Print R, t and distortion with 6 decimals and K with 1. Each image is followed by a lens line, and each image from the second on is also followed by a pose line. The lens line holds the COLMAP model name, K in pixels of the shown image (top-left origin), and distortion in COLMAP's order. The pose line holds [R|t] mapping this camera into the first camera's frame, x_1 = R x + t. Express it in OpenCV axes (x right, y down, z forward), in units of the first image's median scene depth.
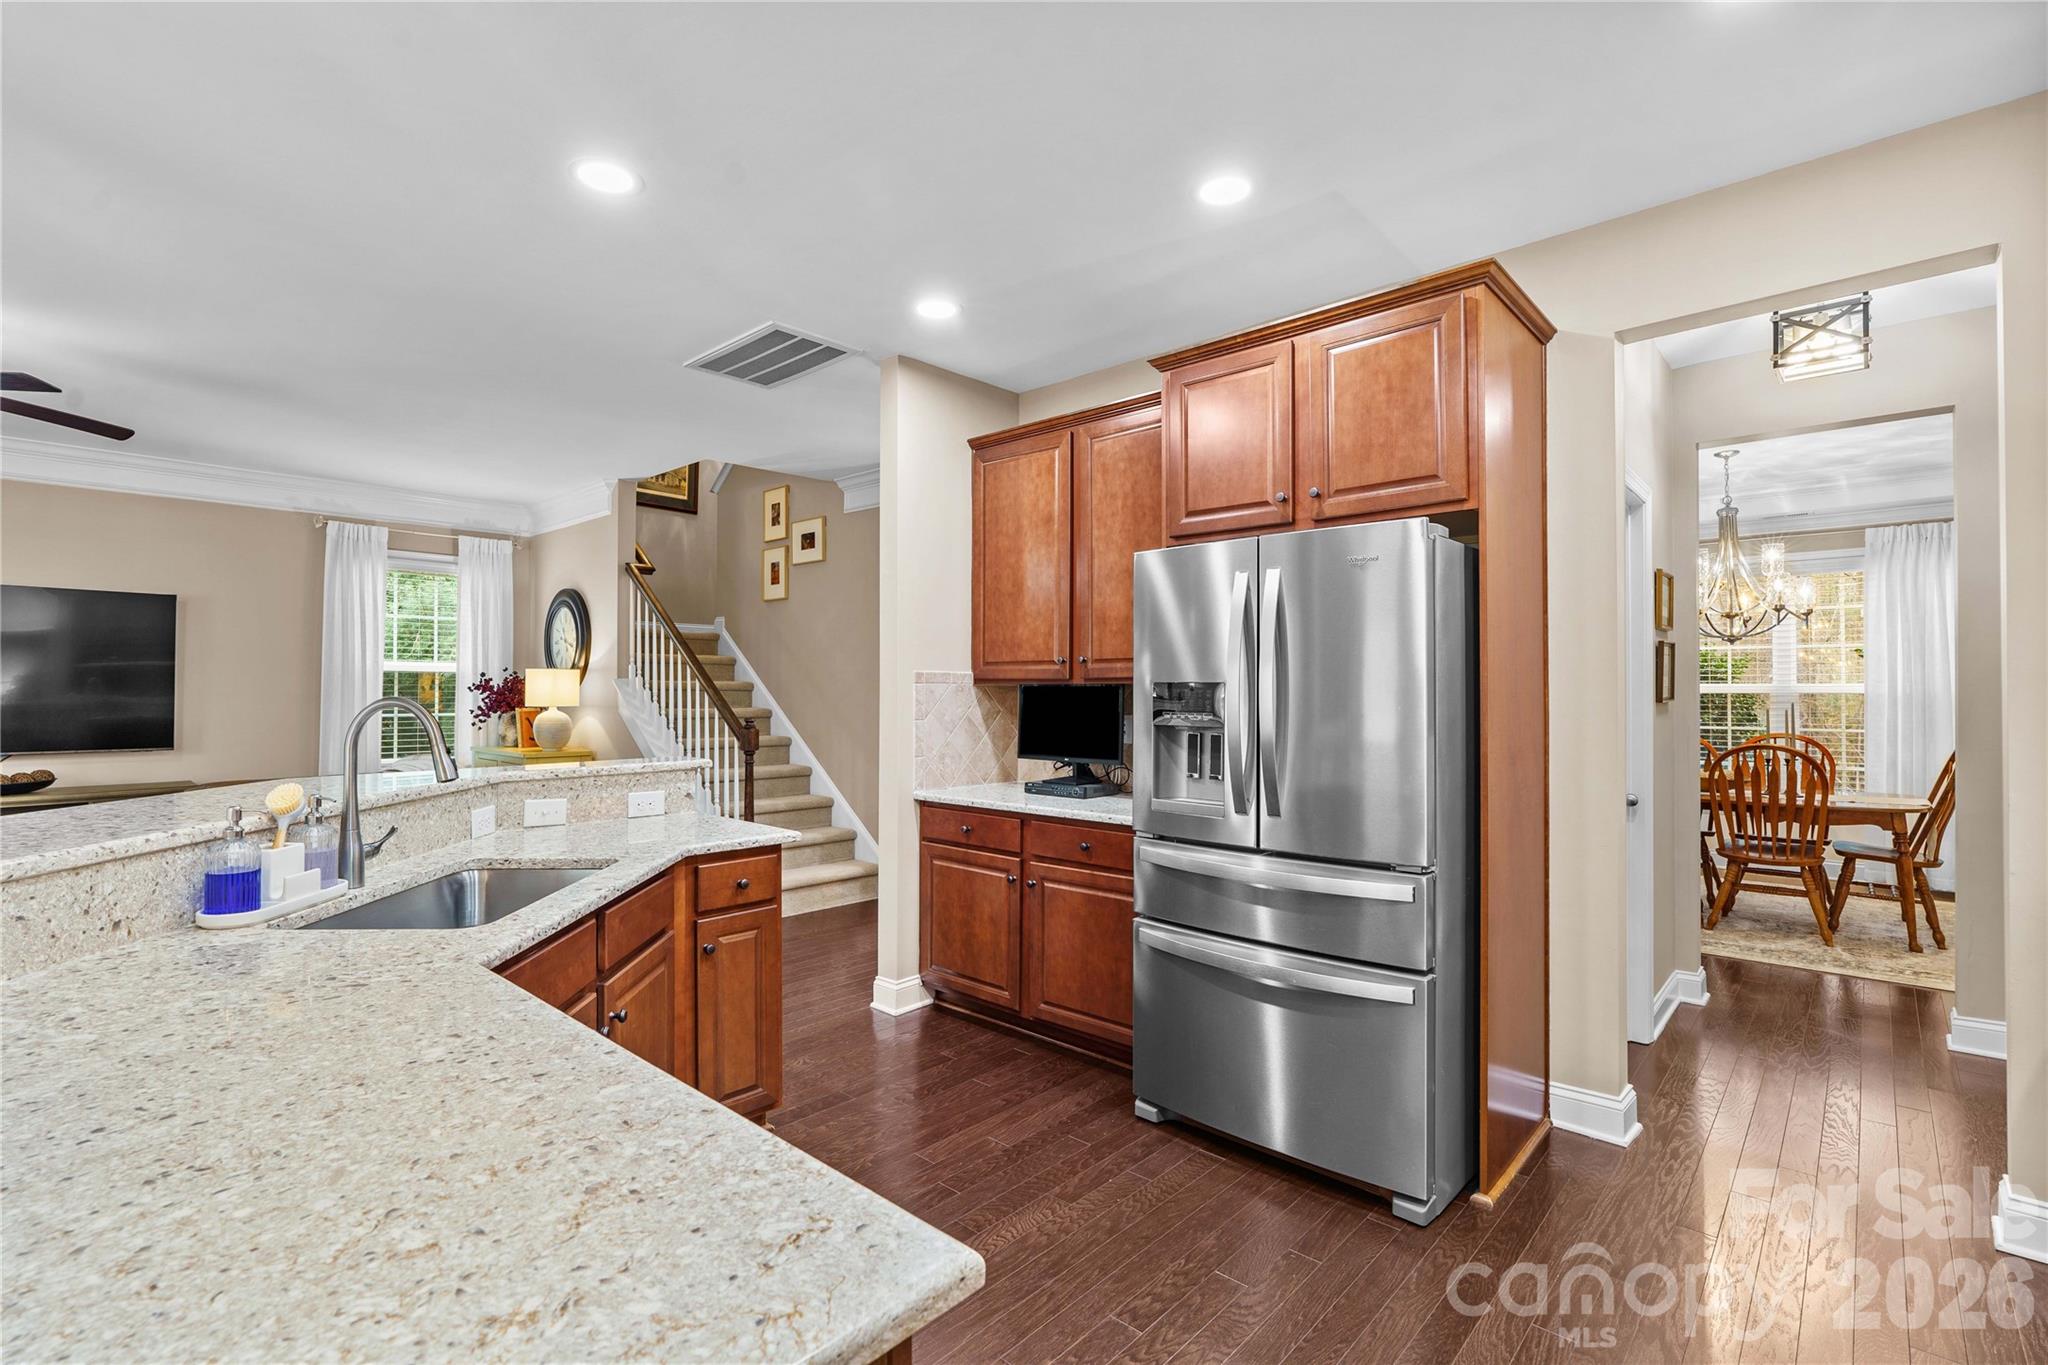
lens RADIAL K [[936.6, 0, 1024.8], [0, 936.6, 678.4], [0, 0, 1]] dist [-0.010548, 0.001391]
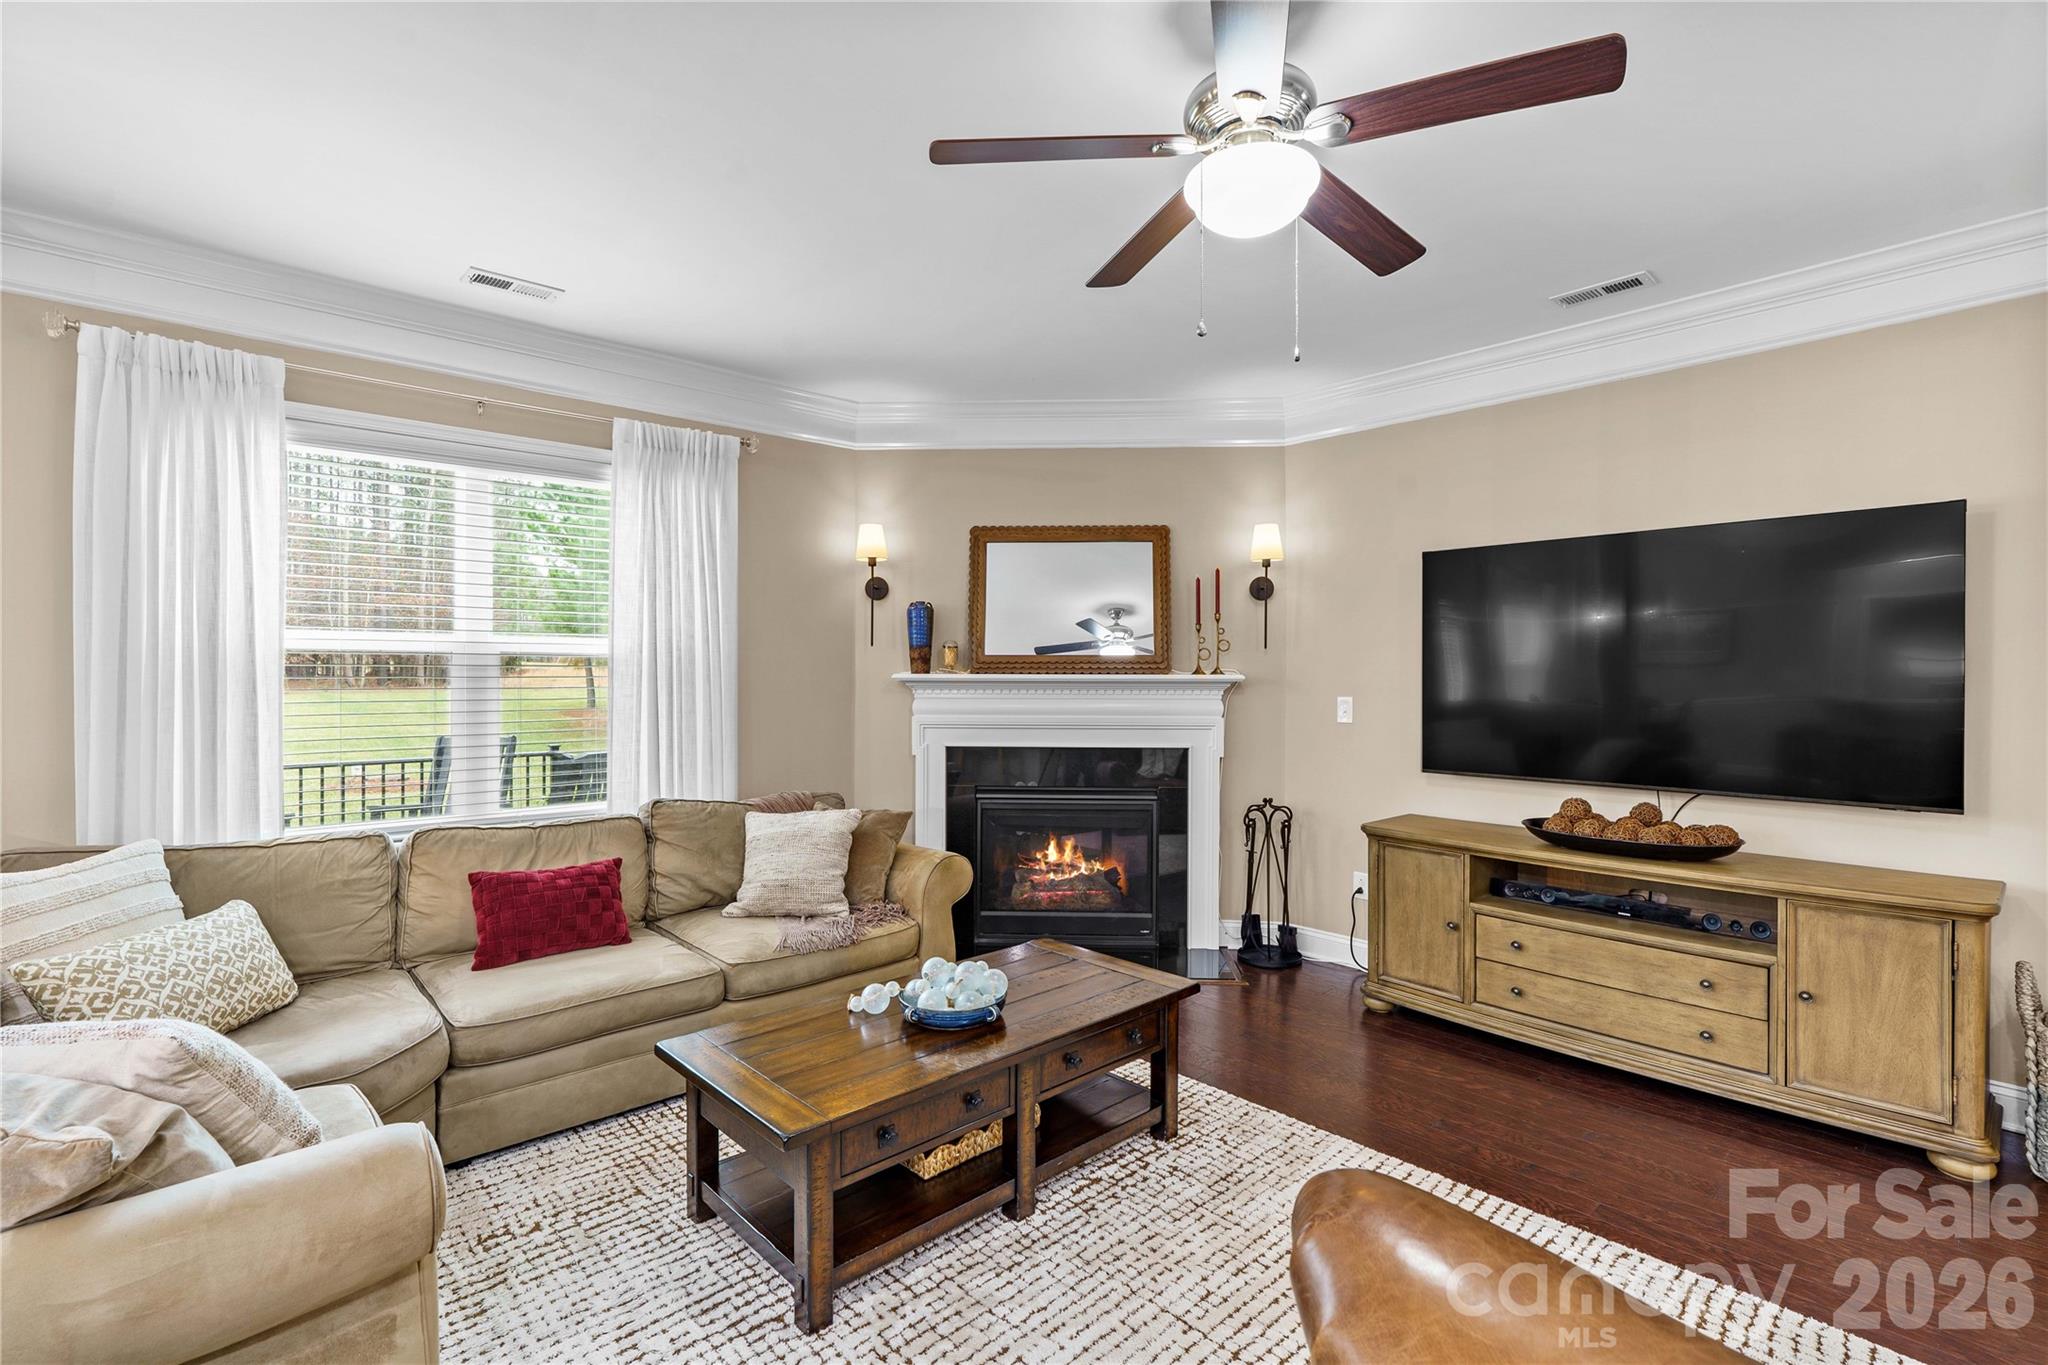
lens RADIAL K [[921.6, 0, 1030.2], [0, 921.6, 678.4], [0, 0, 1]] dist [-0.009448, 0.001066]
pose [[-0.087985, -0.003562, -0.996115, -0.600009], [0.011972, 0.999918, -0.004633, 0.001333], [0.996050, -0.012334, -0.087935, 0.854663]]
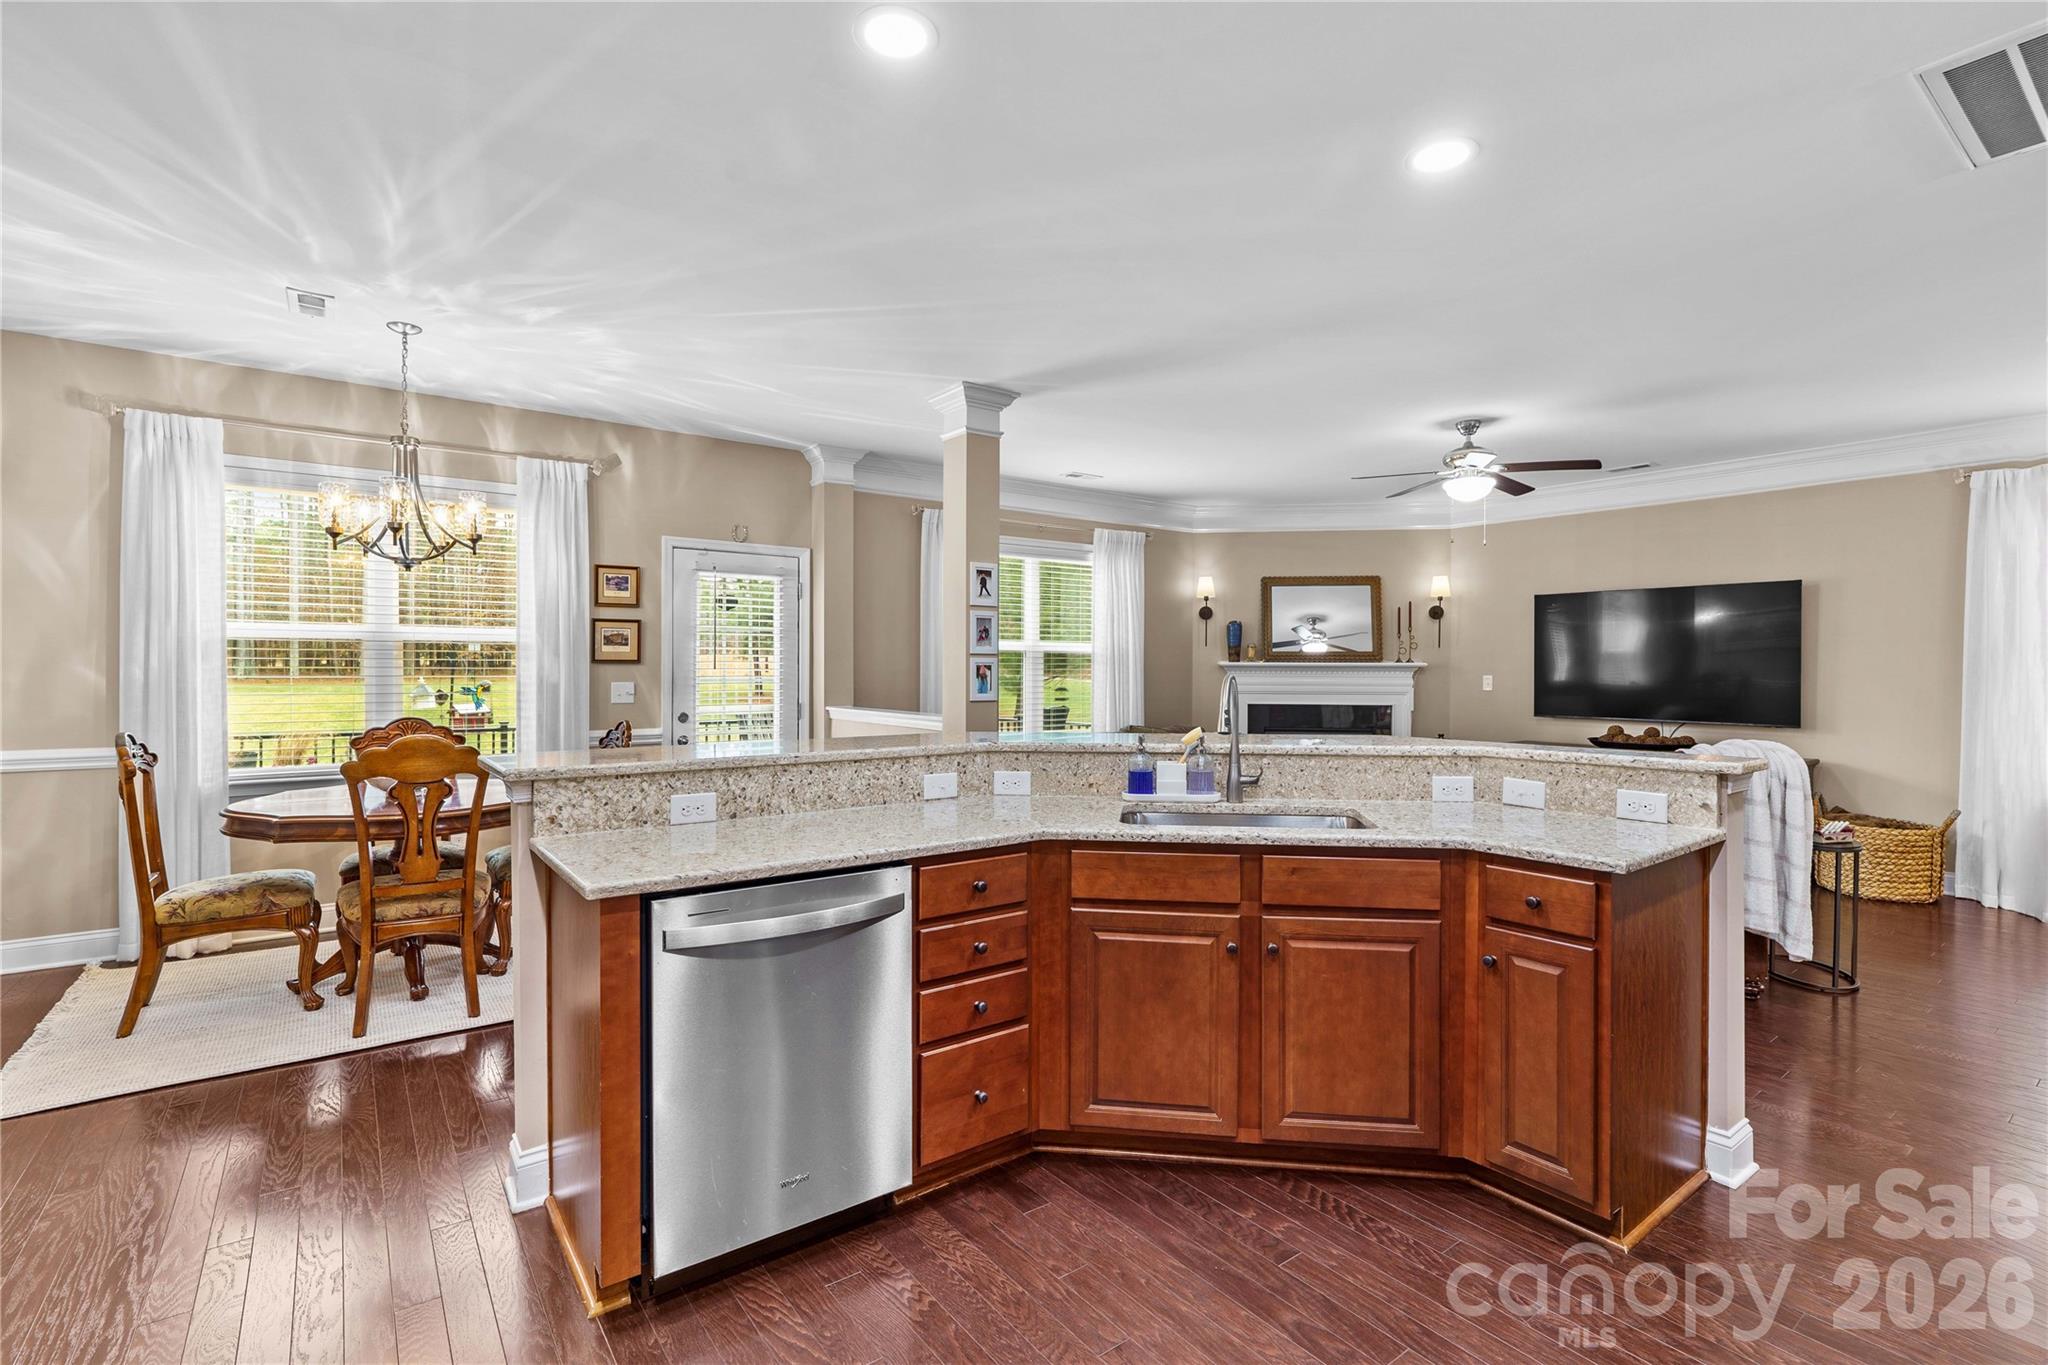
lens RADIAL K [[931.1, 0, 1020.9], [0, 931.1, 667.7], [0, 0, 1]] dist [-0.008808, 0.000999]
pose [[-0.185723, -0.003714, -0.982595, 0.432227], [0.009651, 0.999938, -0.005604, 0.008063], [0.982555, -0.010524, -0.185675, 0.508160]]
